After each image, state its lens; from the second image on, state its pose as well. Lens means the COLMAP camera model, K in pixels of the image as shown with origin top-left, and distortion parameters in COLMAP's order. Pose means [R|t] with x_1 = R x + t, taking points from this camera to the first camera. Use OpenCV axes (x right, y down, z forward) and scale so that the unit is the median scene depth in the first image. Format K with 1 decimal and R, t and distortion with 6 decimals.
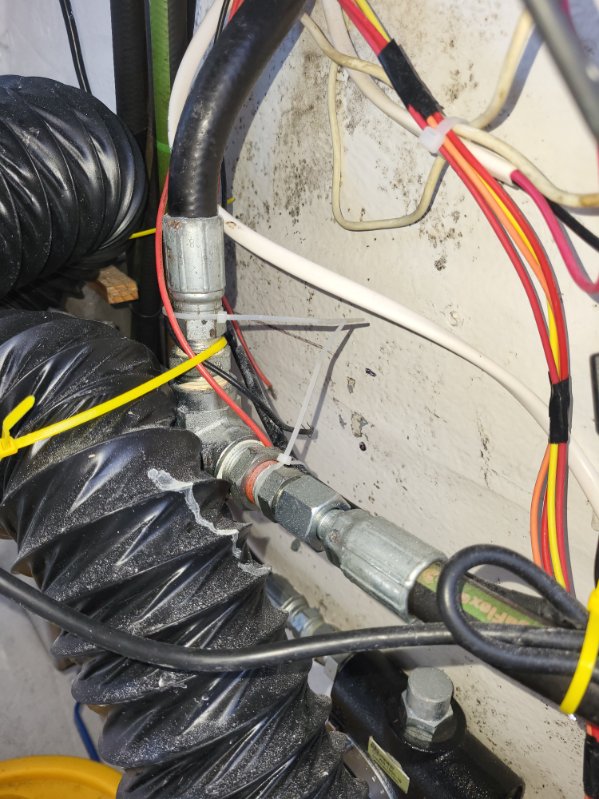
lens RADIAL K [[641.1, 0, 299.5], [0, 641.1, 399.5], [0, 0, 1]] dist [0.010024, -0.003937]
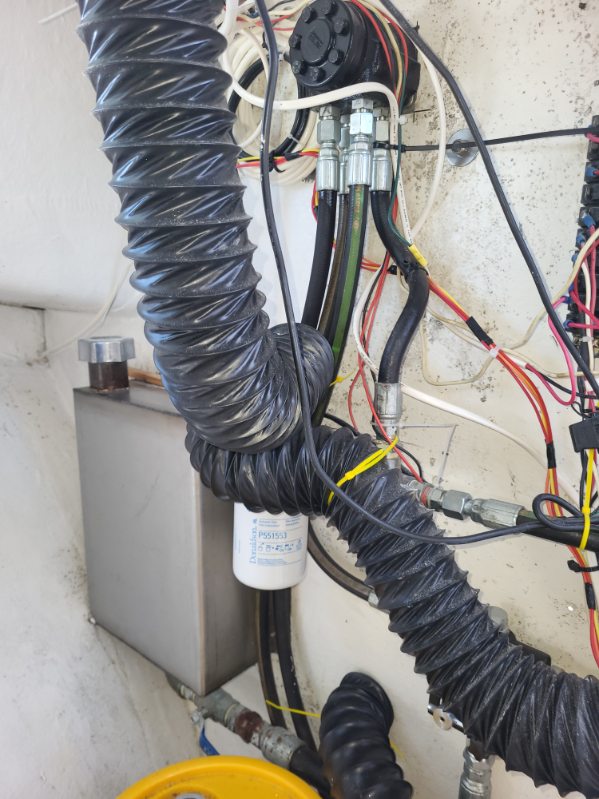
lens RADIAL K [[604.4, 0, 299.5], [0, 604.4, 399.5], [0, 0, 1]] dist [0.024586, 0.002106]
pose [[0.988659, -0.032334, 0.146653, -0.788692], [0.064563, 0.973206, -0.220683, 0.234761], [-0.135588, 0.227648, 0.964257, -1.040271]]
